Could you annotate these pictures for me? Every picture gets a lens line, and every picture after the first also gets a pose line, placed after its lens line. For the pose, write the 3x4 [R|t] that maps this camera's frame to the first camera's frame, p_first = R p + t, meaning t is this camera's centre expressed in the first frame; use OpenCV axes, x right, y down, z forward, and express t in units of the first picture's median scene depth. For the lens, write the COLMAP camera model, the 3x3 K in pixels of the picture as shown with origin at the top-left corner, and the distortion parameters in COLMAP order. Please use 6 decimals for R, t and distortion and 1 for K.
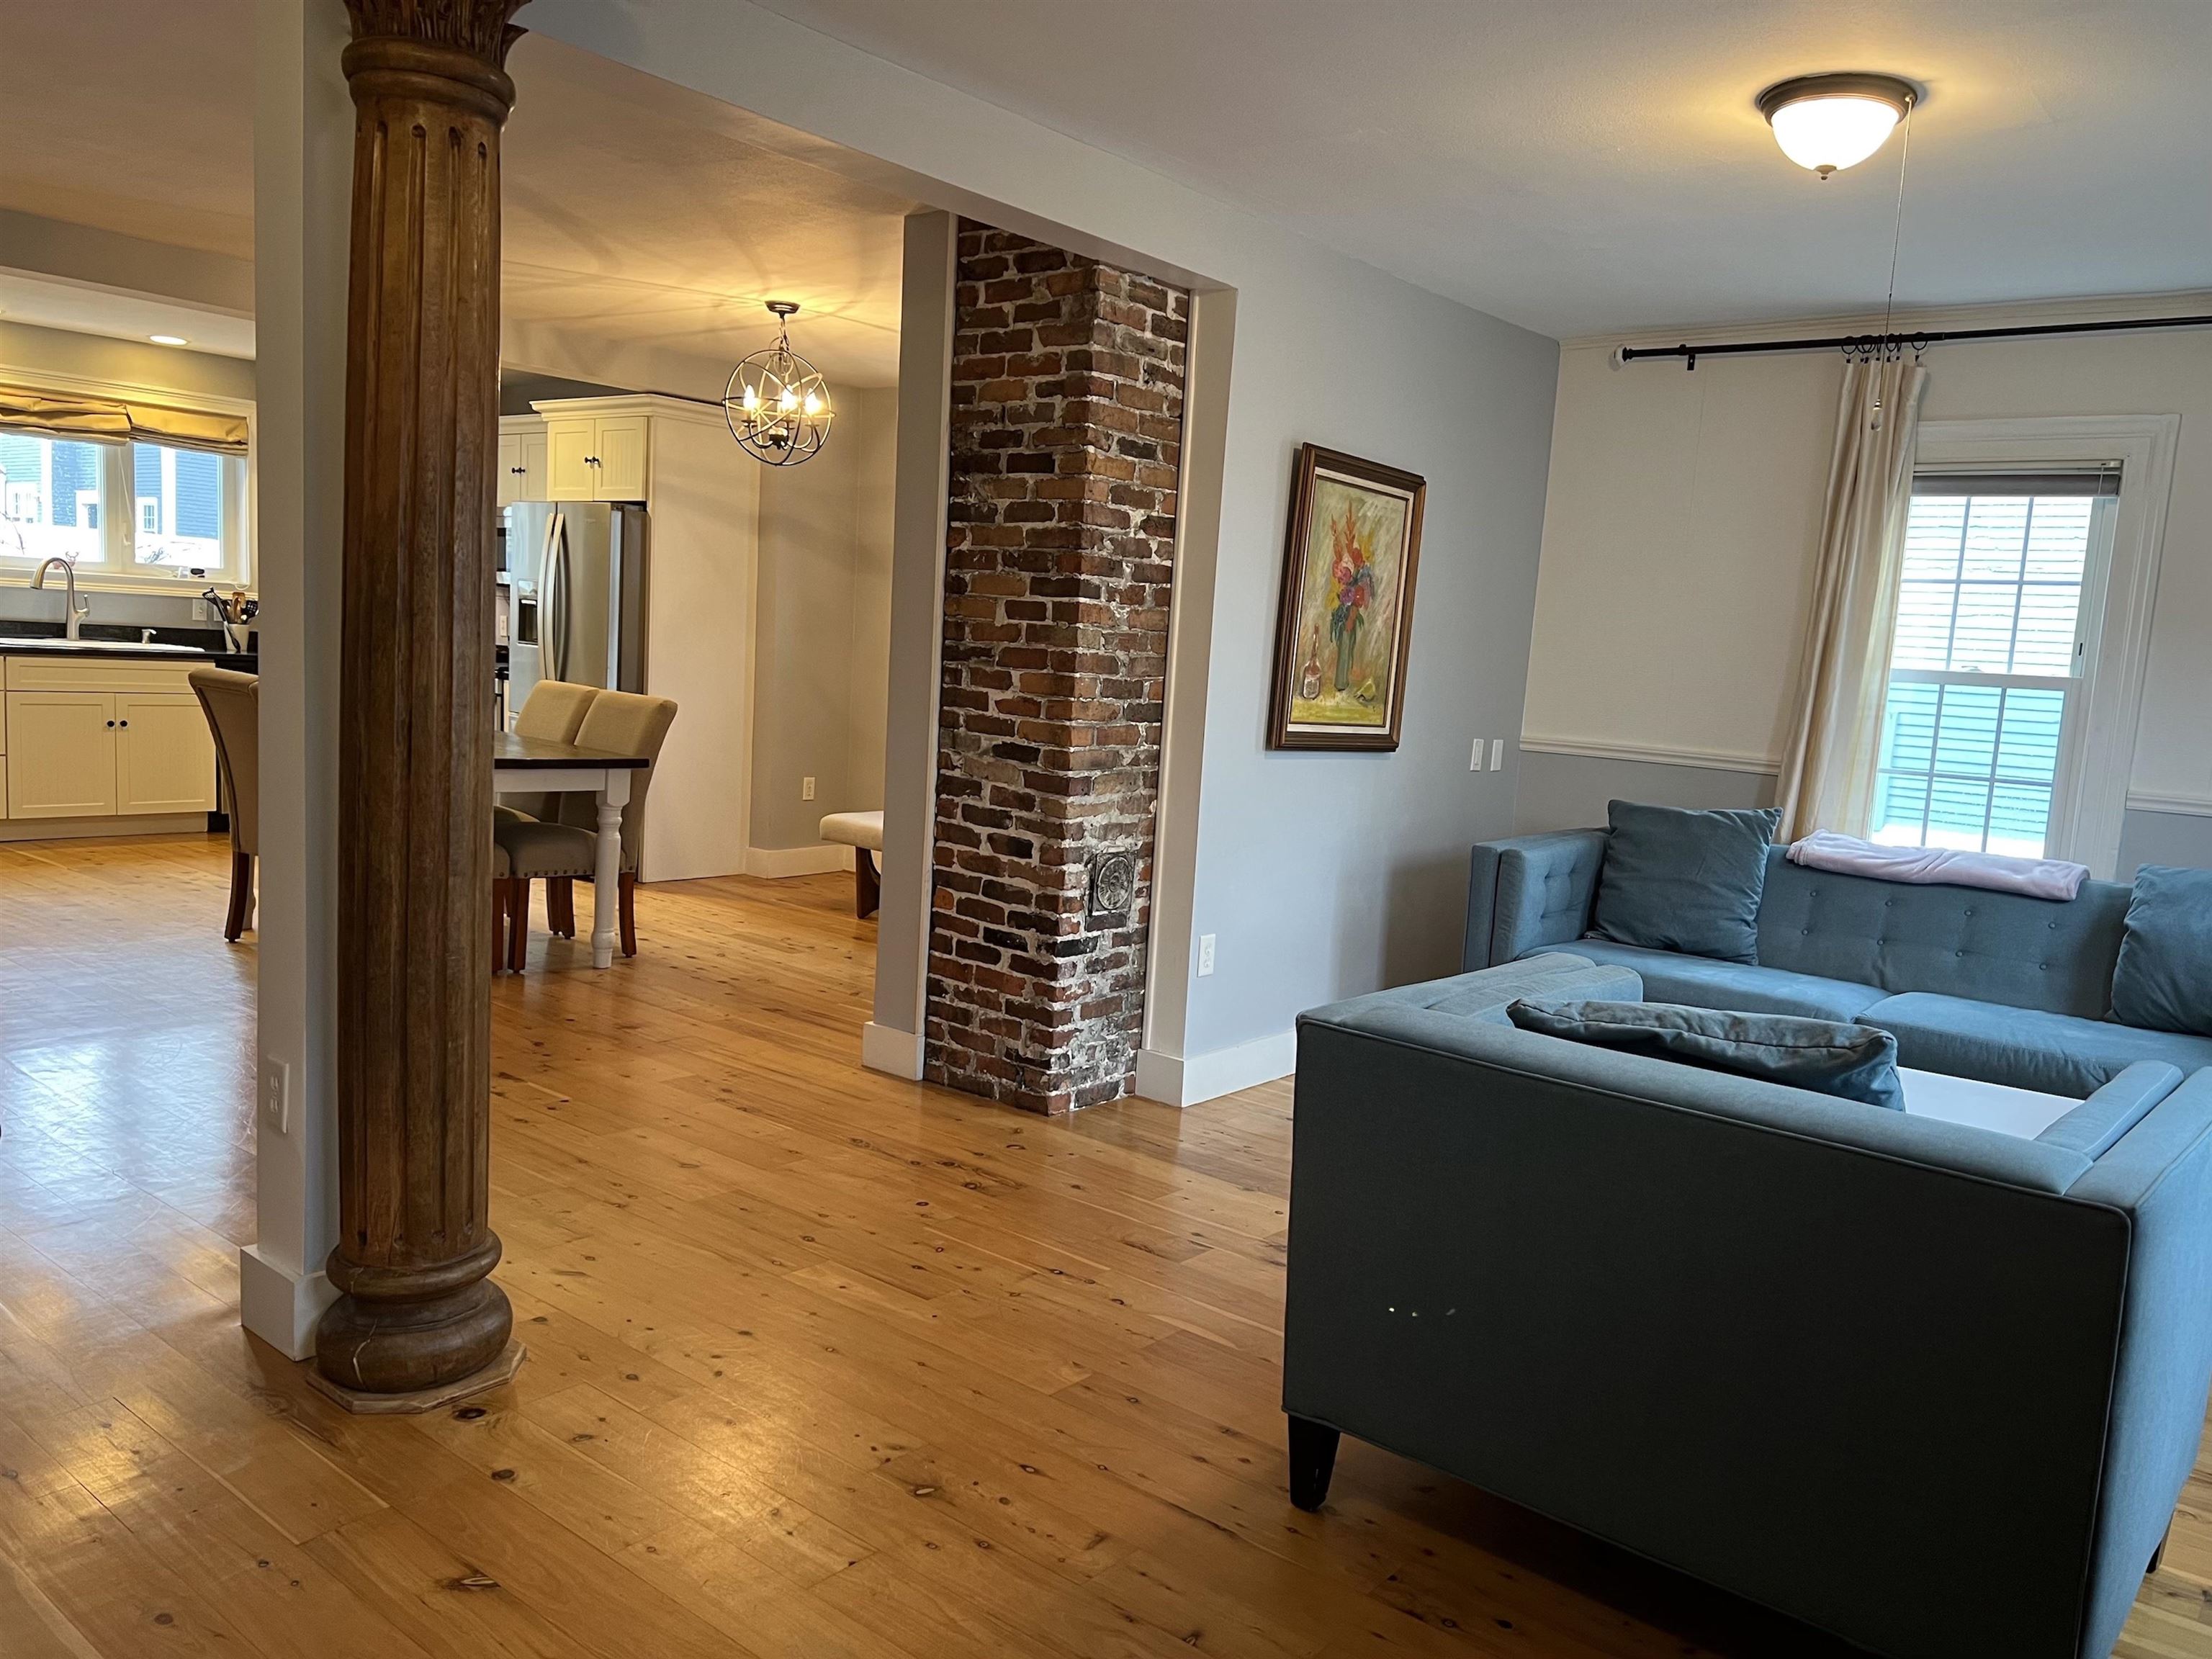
lens RADIAL K [[1653.1, 0, 1115.6], [0, 1653.1, 852.2], [0, 0, 1]] dist [0.077417, -0.088057]
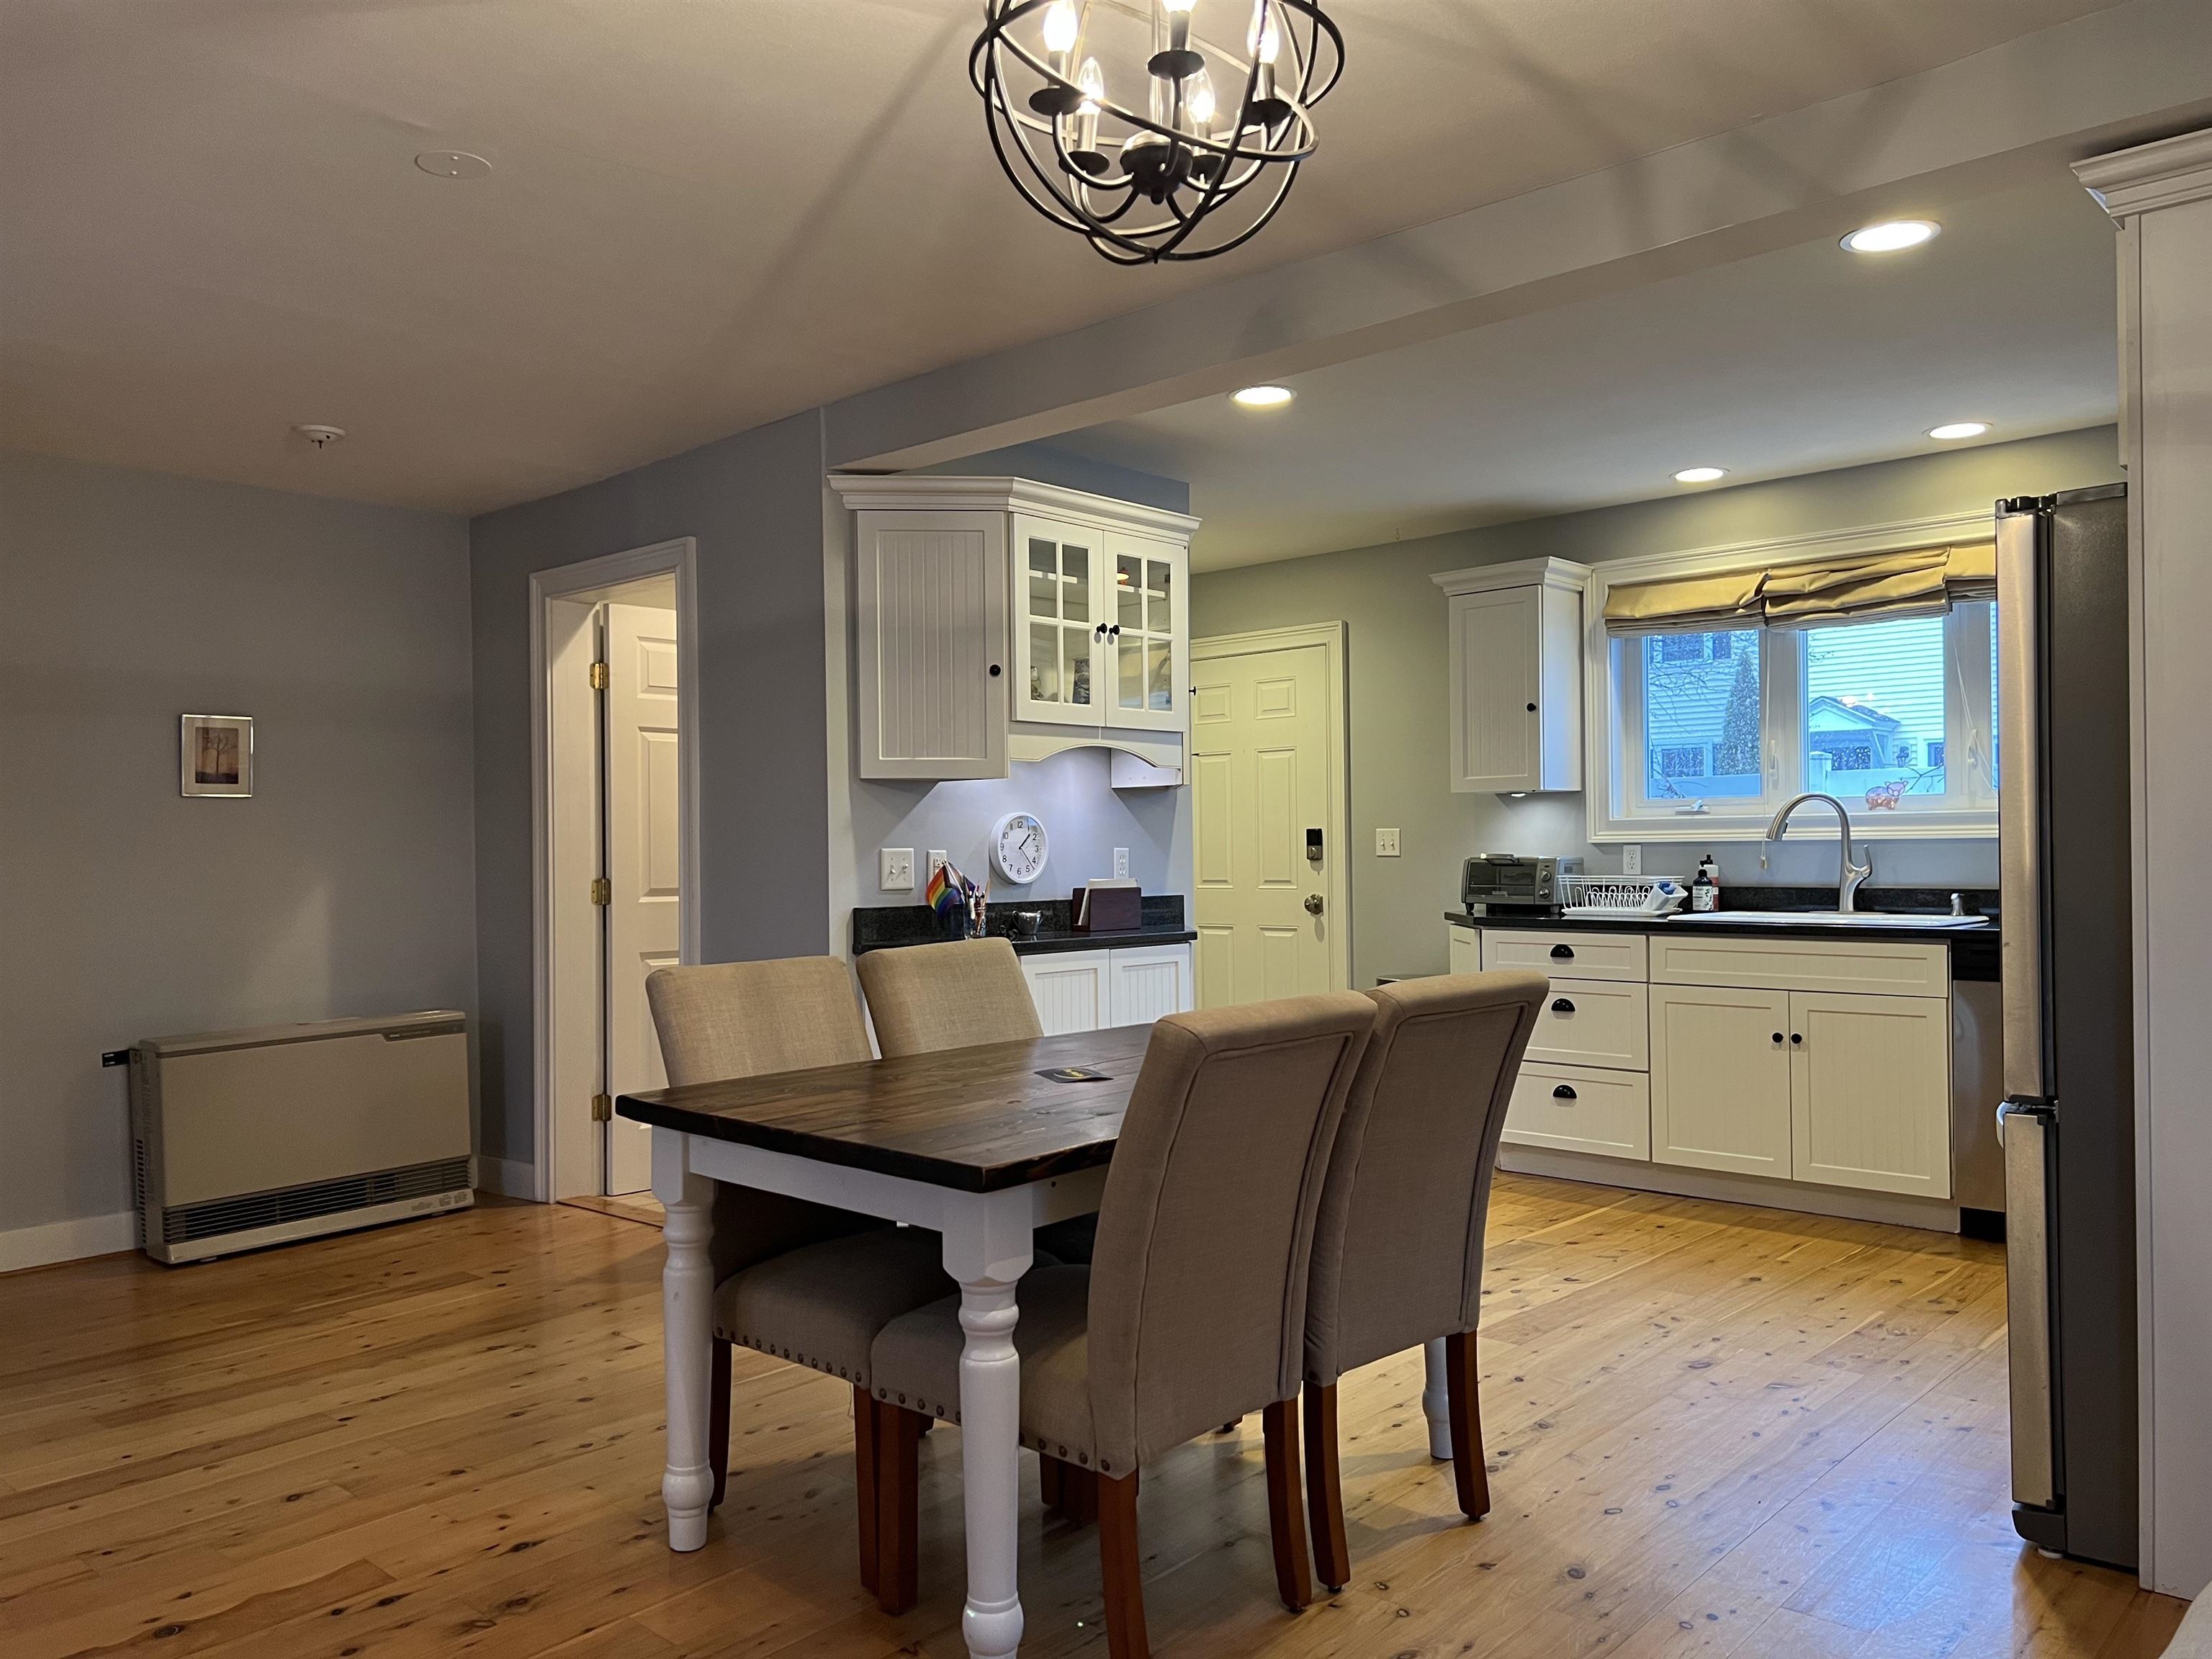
lens RADIAL K [[1653.1, 0, 1080.3], [0, 1653.1, 844.7], [0, 0, 1]] dist [0.077417, -0.088057]
pose [[-0.074374, -0.066114, -0.995036, 0.120405], [-0.122109, 0.990895, -0.056712, -0.140990], [0.989726, 0.117285, -0.081770, 1.349989]]
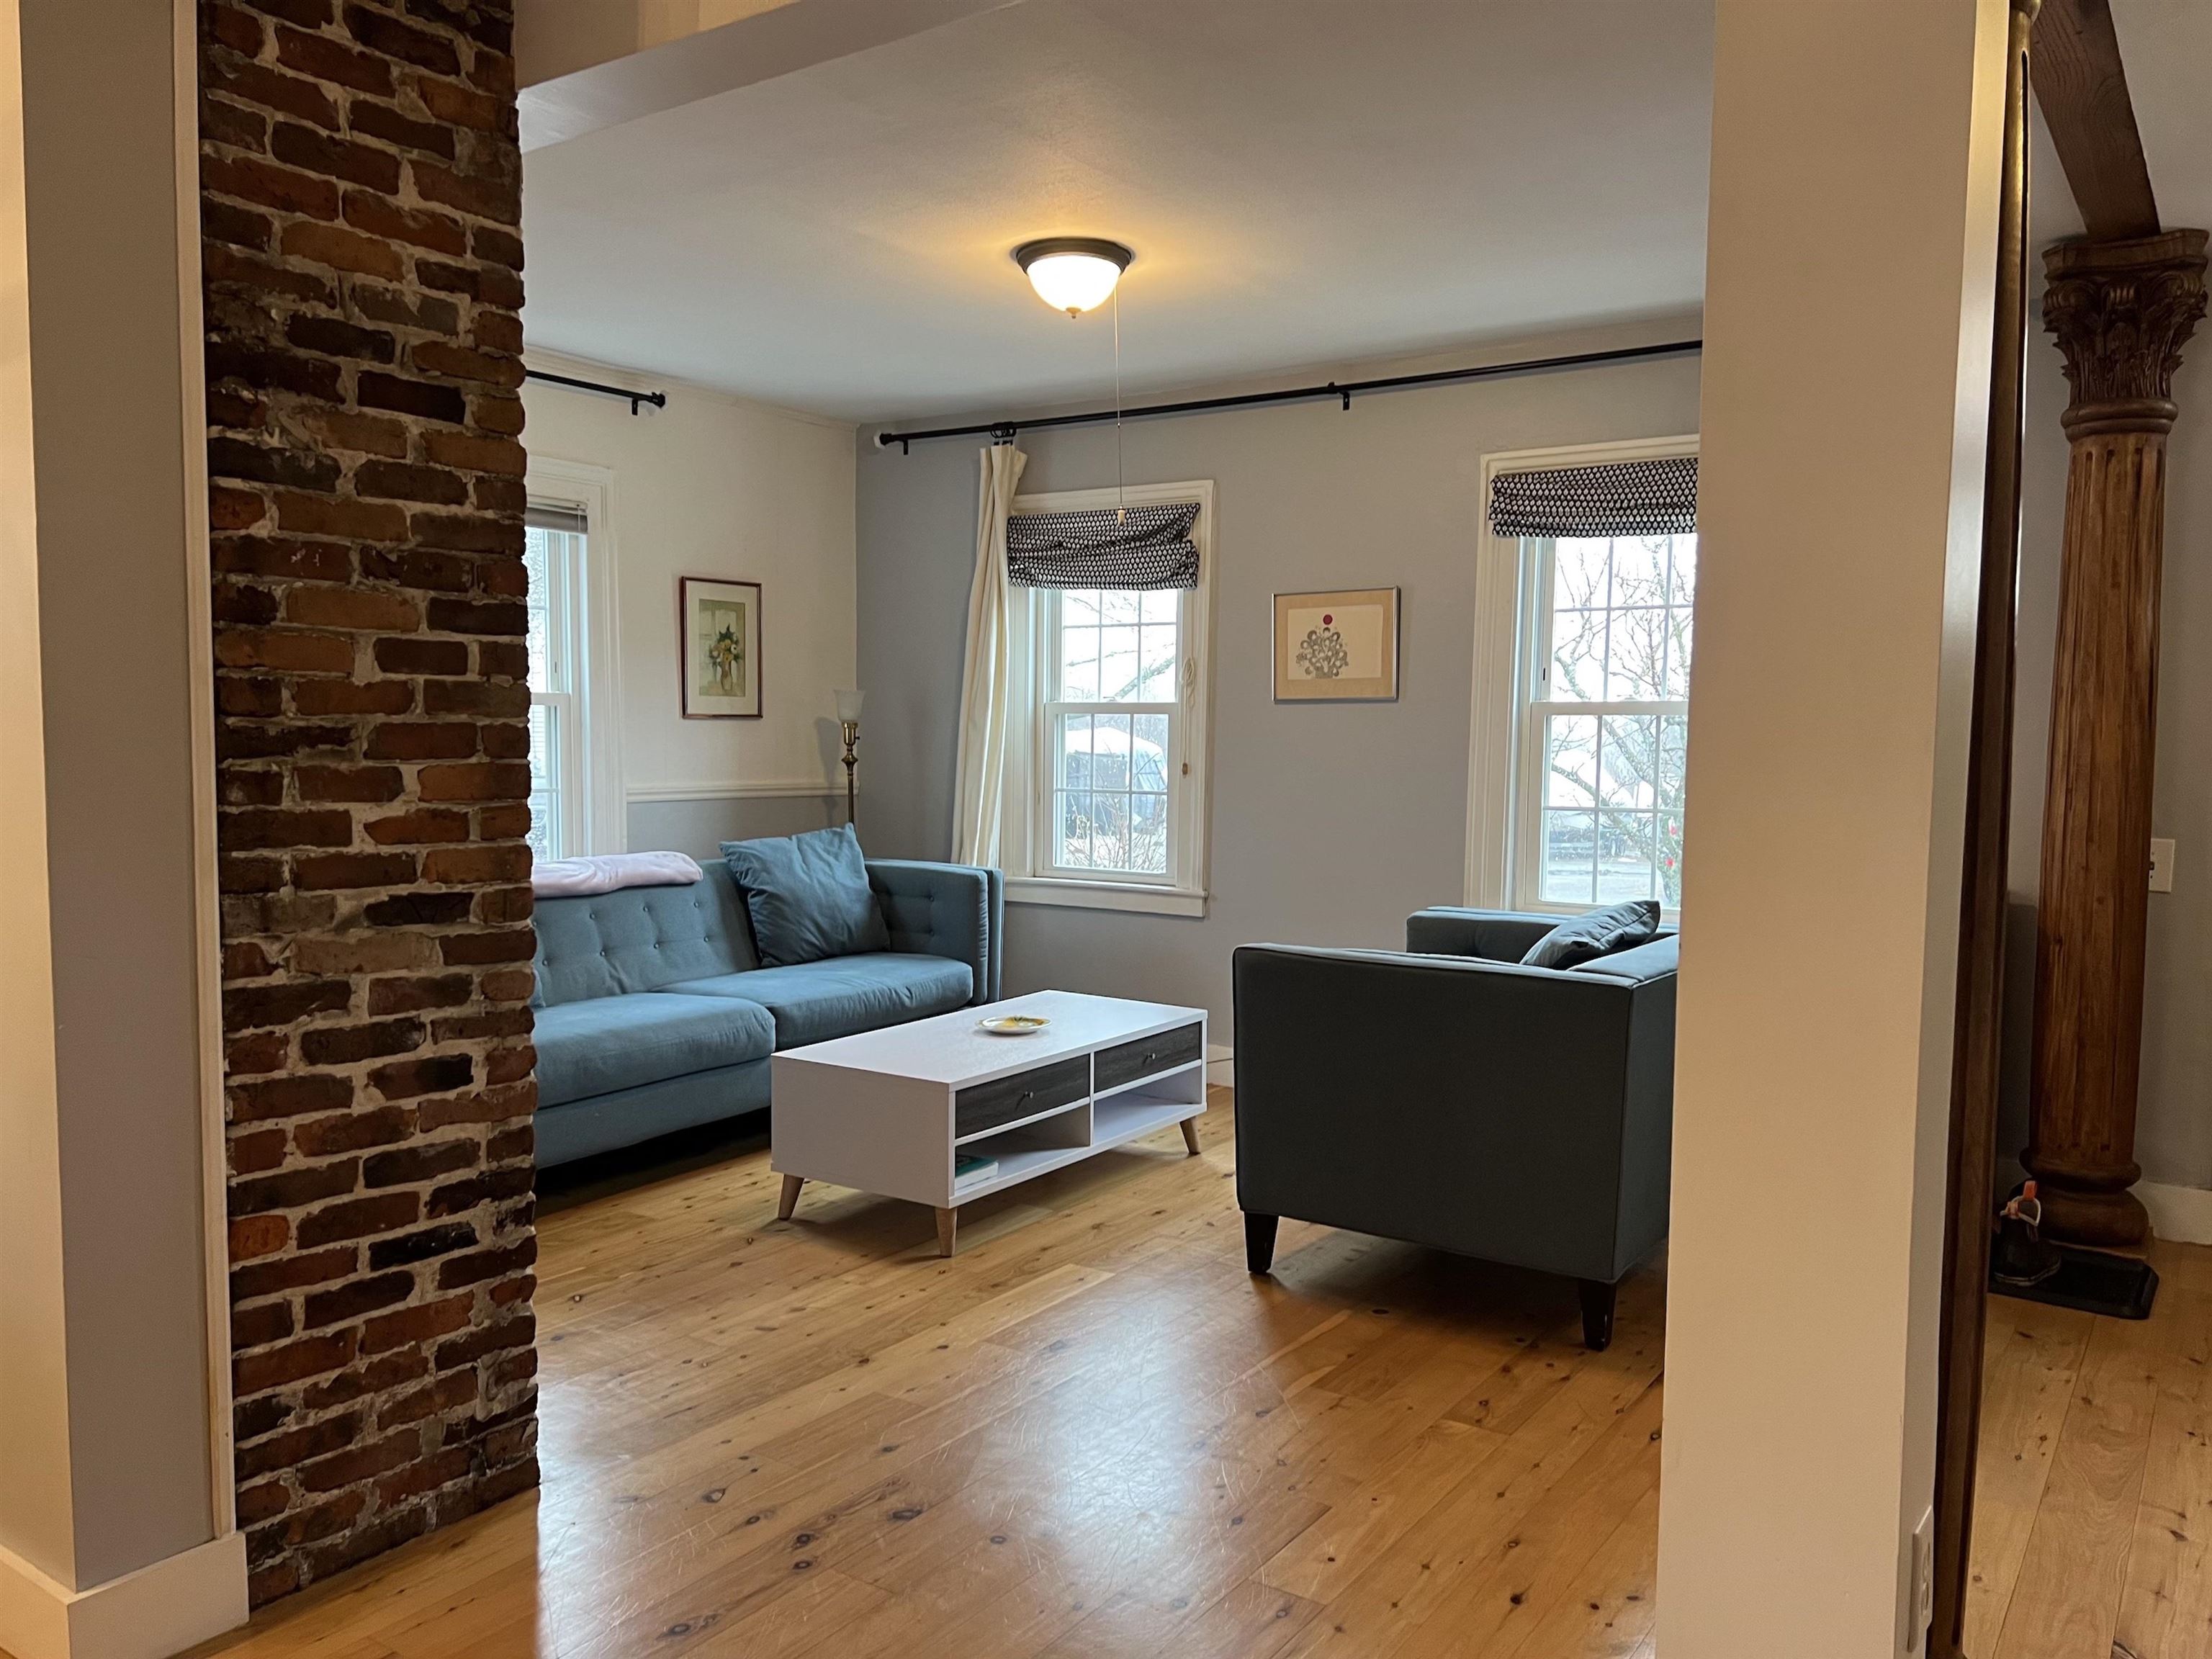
lens RADIAL K [[1653.1, 0, 1113.4], [0, 1653.1, 846.3], [0, 0, 1]] dist [0.077417, -0.088057]
pose [[-0.076780, -0.135604, 0.987784, -0.626899], [0.111924, 0.983274, 0.143684, -0.134888], [-0.990746, 0.121589, -0.060318, 0.788121]]
